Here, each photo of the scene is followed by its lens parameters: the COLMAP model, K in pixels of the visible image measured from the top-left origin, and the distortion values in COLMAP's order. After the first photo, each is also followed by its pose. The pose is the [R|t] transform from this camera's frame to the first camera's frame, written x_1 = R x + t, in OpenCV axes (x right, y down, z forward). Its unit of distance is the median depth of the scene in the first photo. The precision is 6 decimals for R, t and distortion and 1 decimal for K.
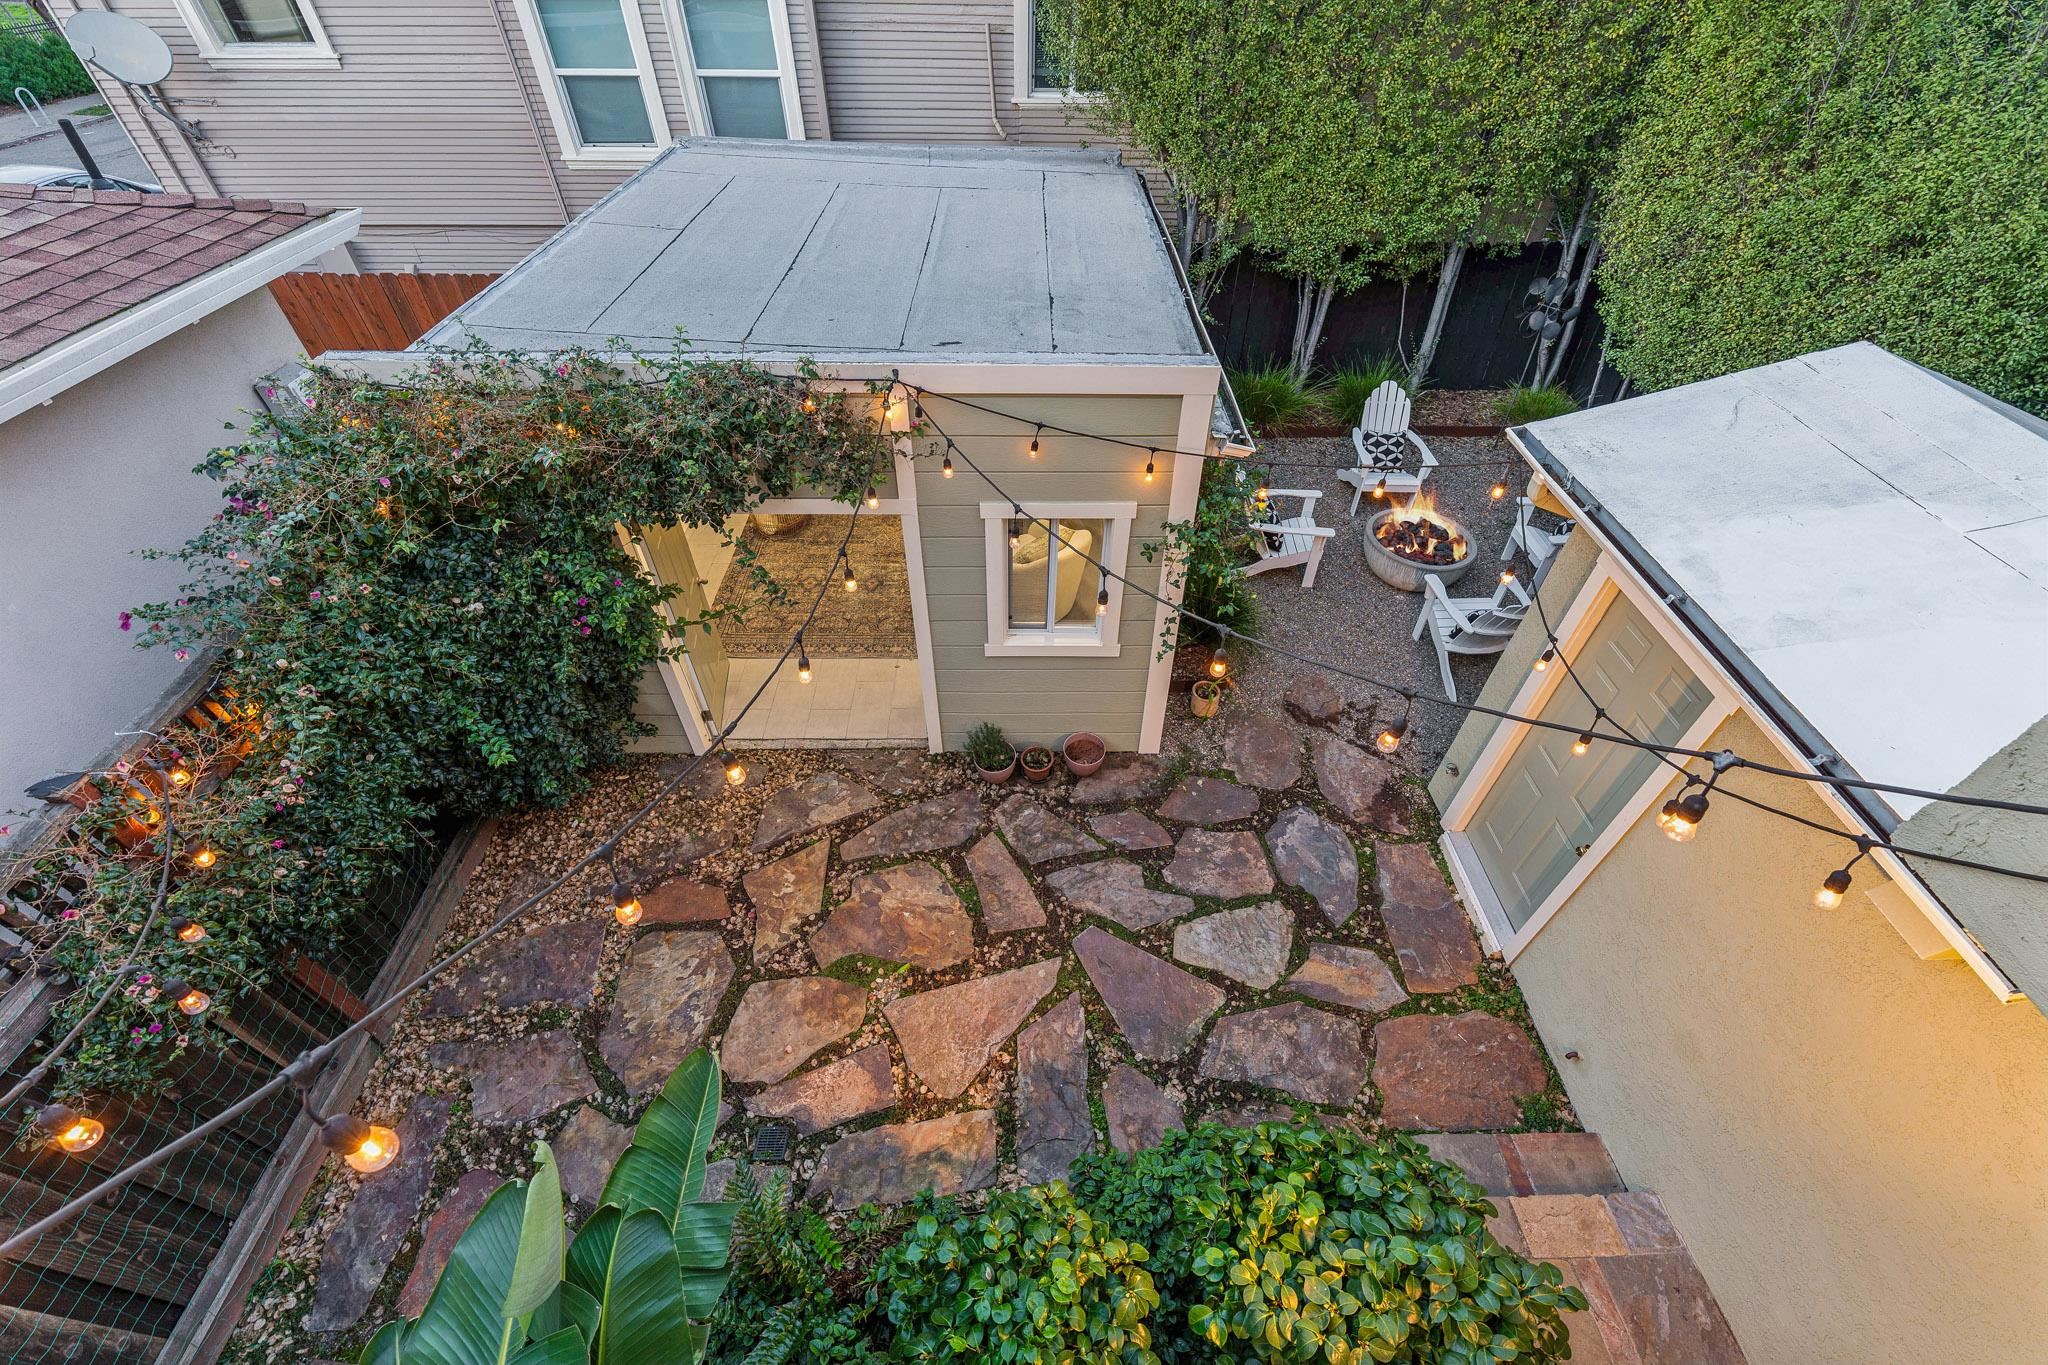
lens RADIAL K [[818.5, 0, 1019.9], [0, 818.5, 682.4], [0, 0, 1]] dist [0.003350, -0.000066]
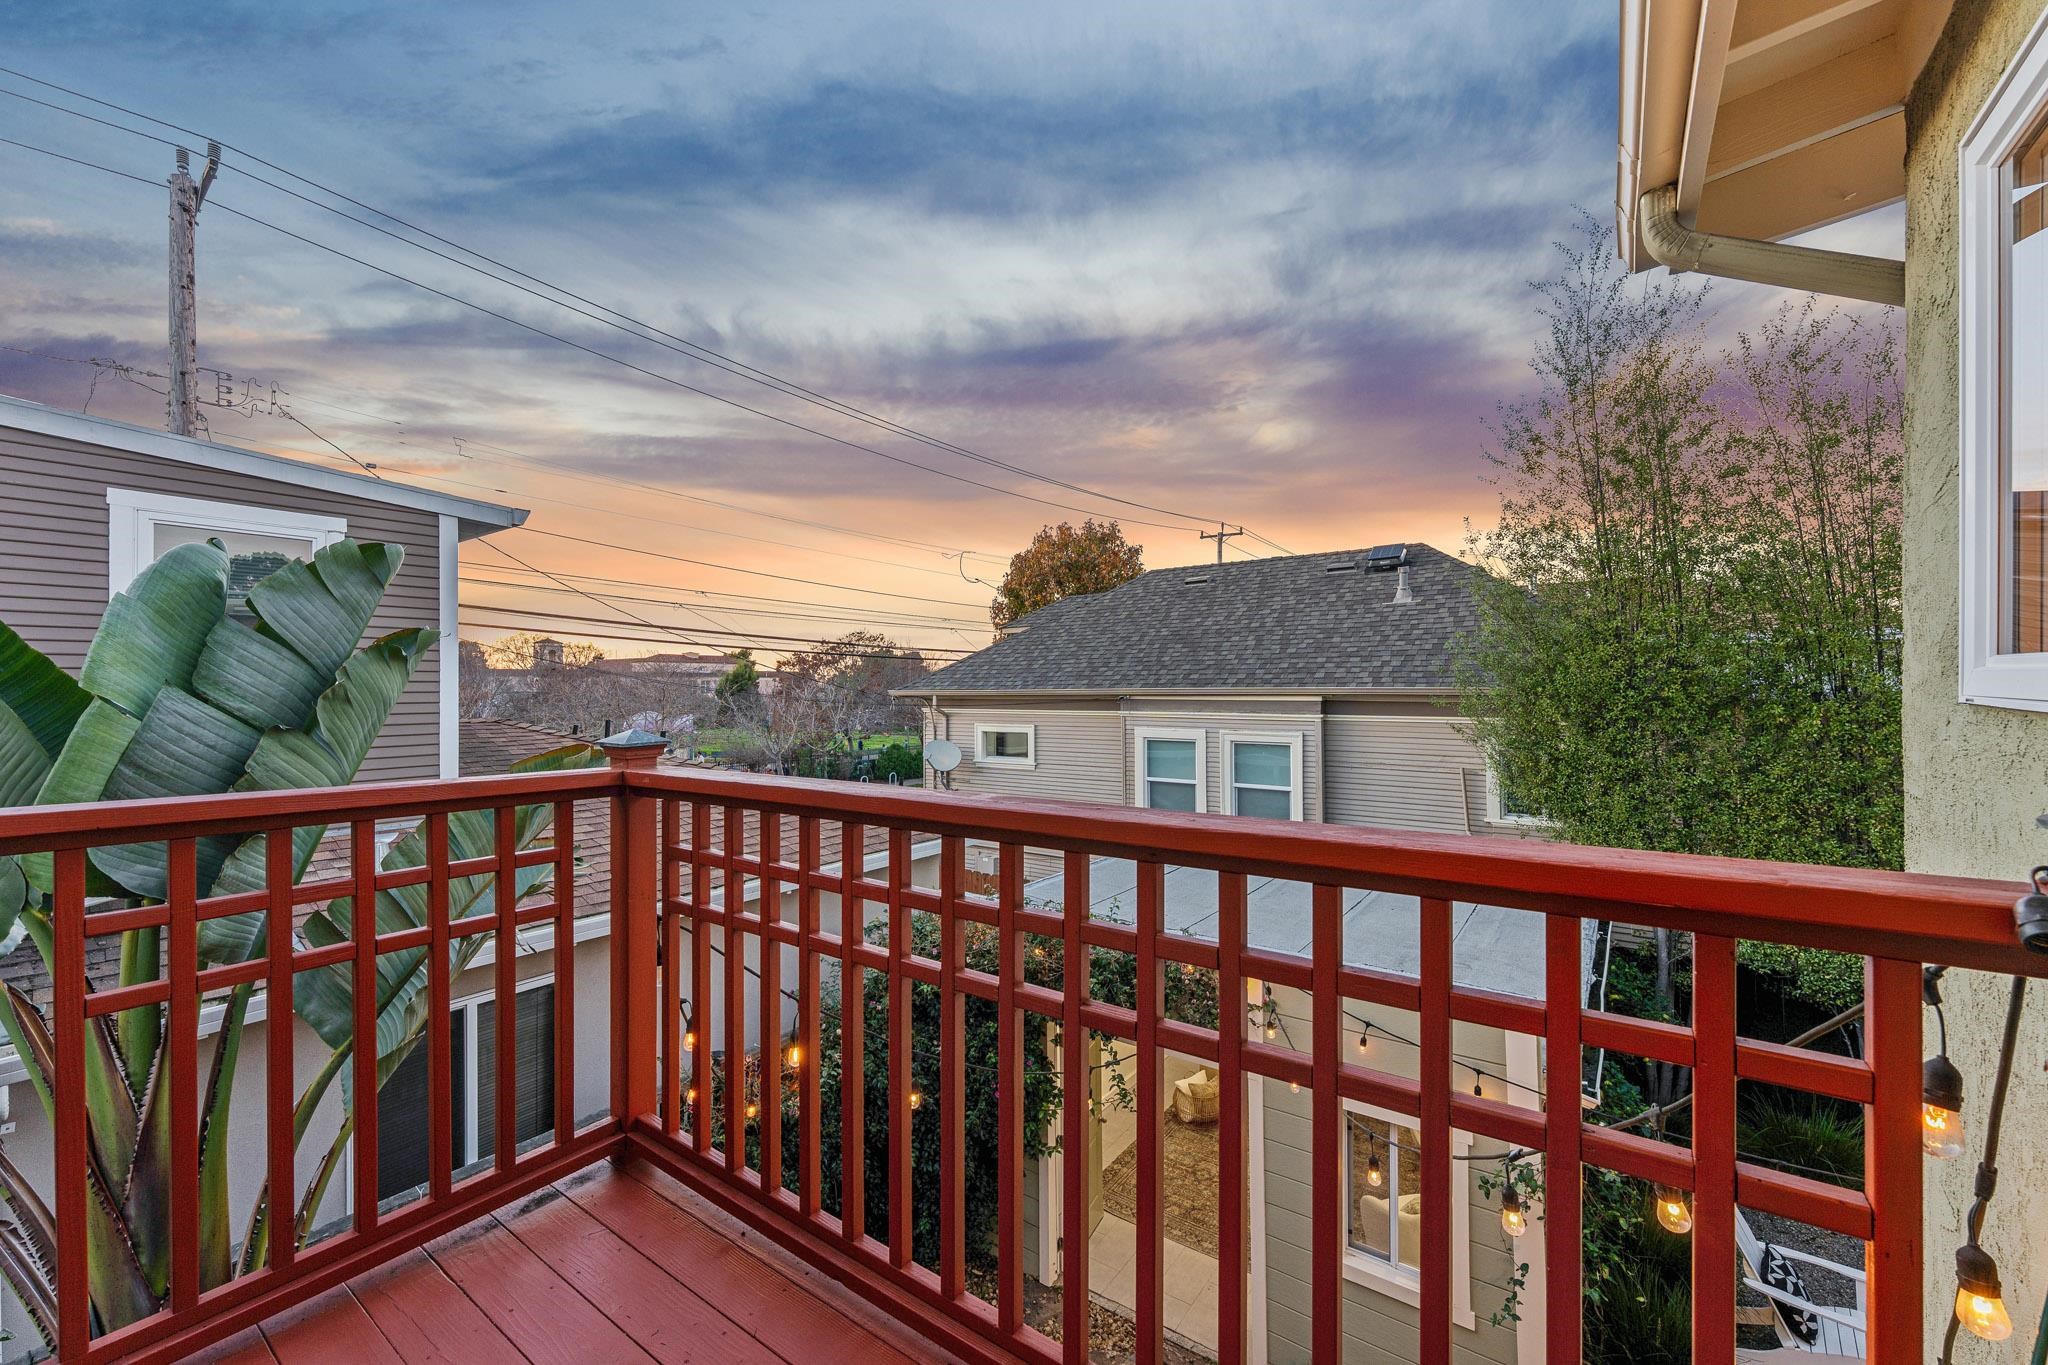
lens RADIAL K [[818.5, 0, 1030.9], [0, 818.5, 687.4], [0, 0, 1]] dist [0.003350, -0.000066]
pose [[0.813556, -0.006889, -0.581446, 0.267360], [-0.400502, 0.718305, -0.568891, 0.172298], [0.421574, 0.695695, 0.581622, -0.194368]]
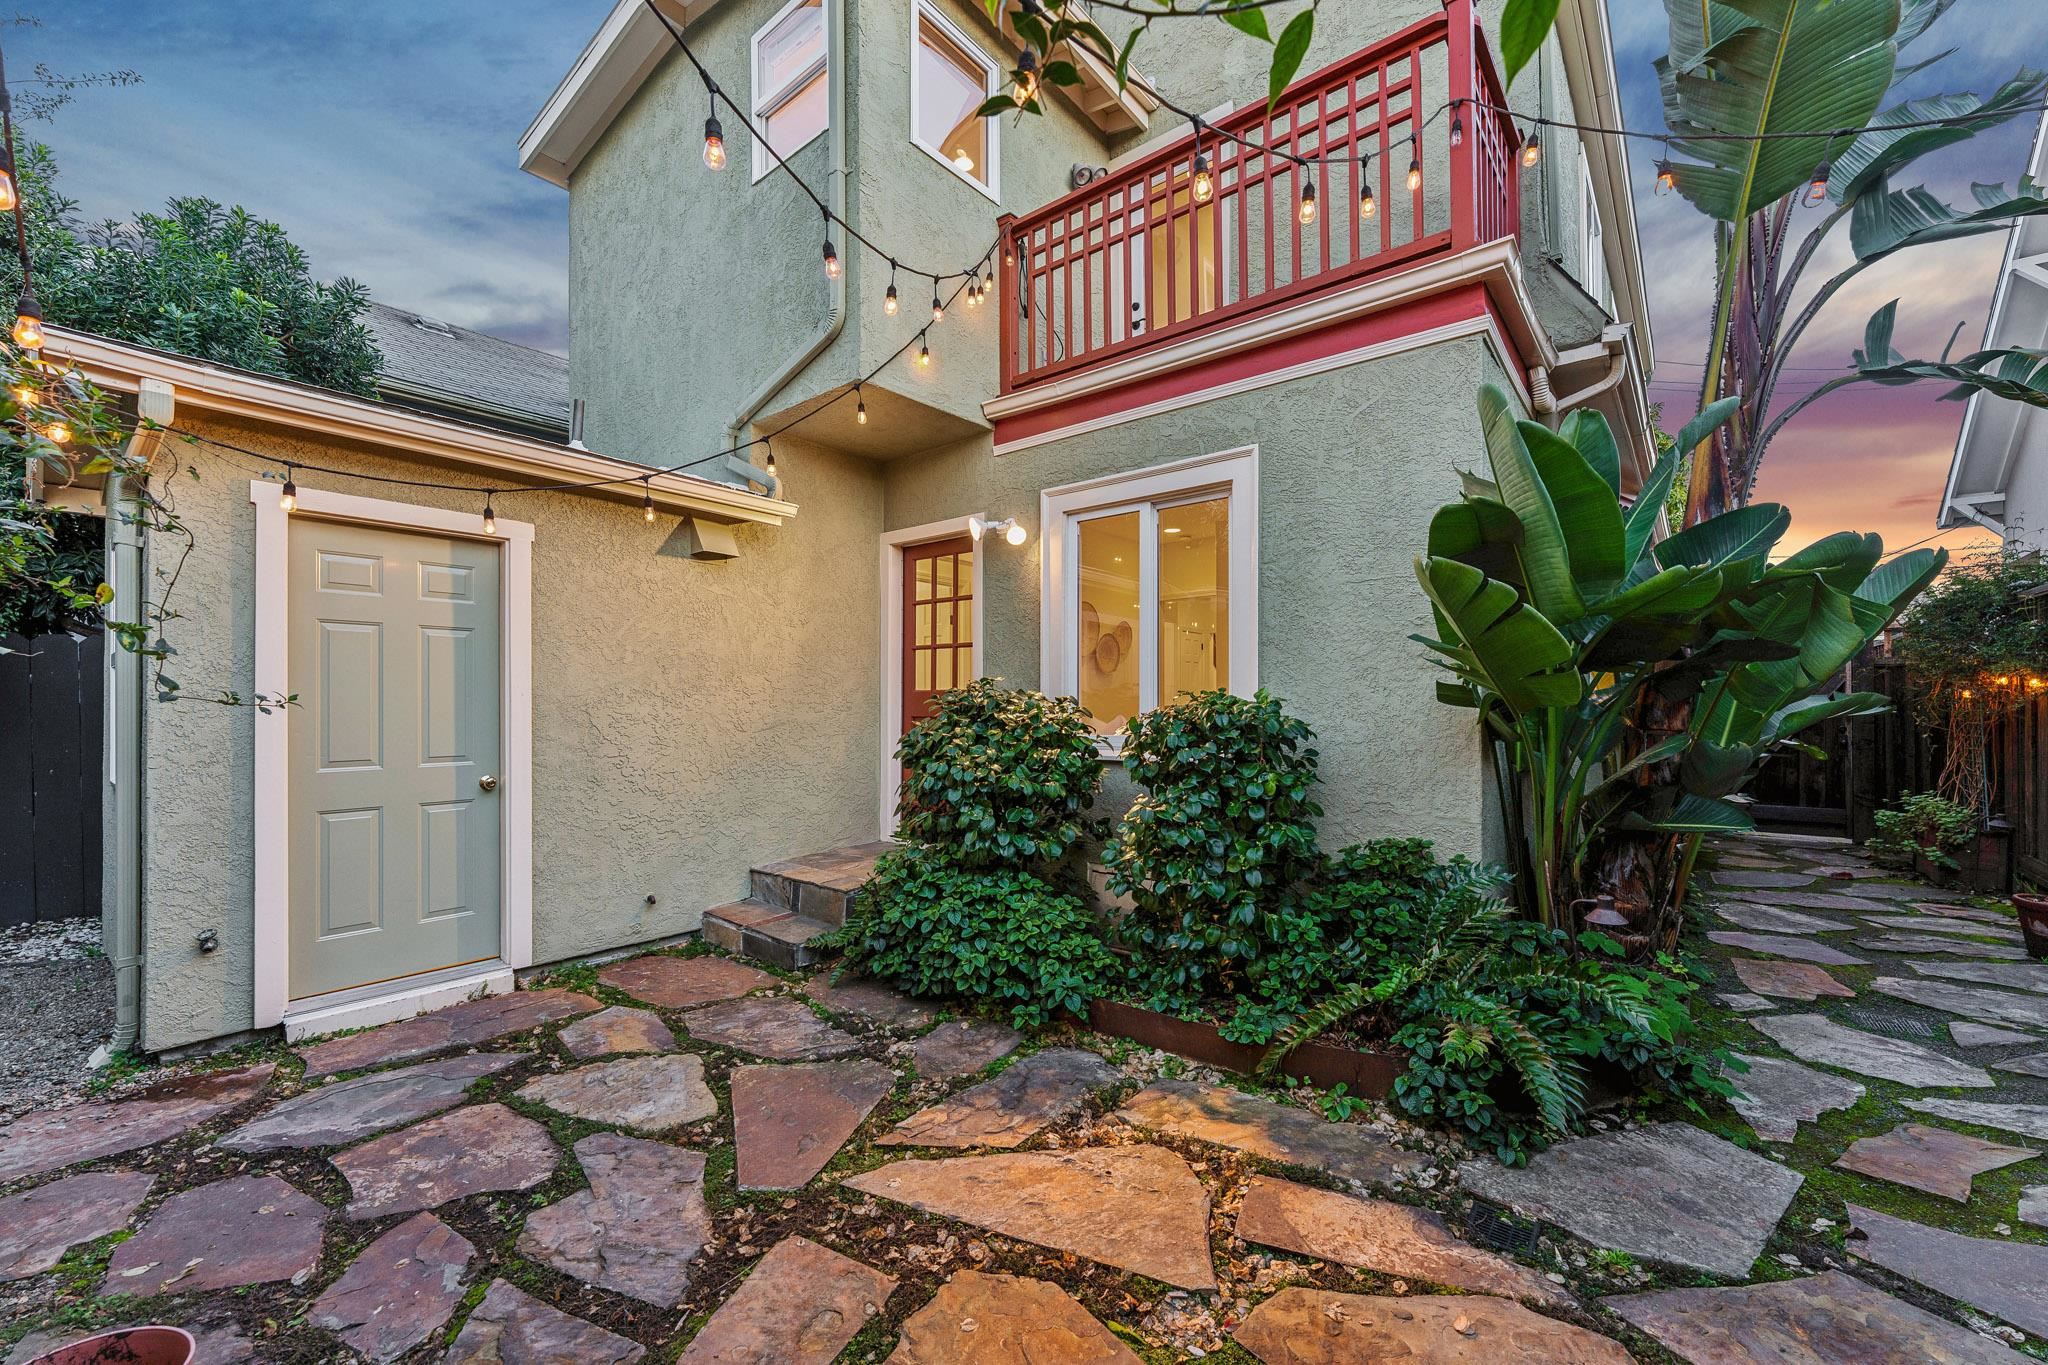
lens RADIAL K [[818.5, 0, 1021.6], [0, 818.5, 699.4], [0, 0, 1]] dist [0.003350, -0.000066]
pose [[-0.767415, 0.001032, 0.641150, -0.336053], [0.443110, 0.723597, 0.529208, -0.080758], [-0.463388, 0.690222, -0.555756, 0.997242]]
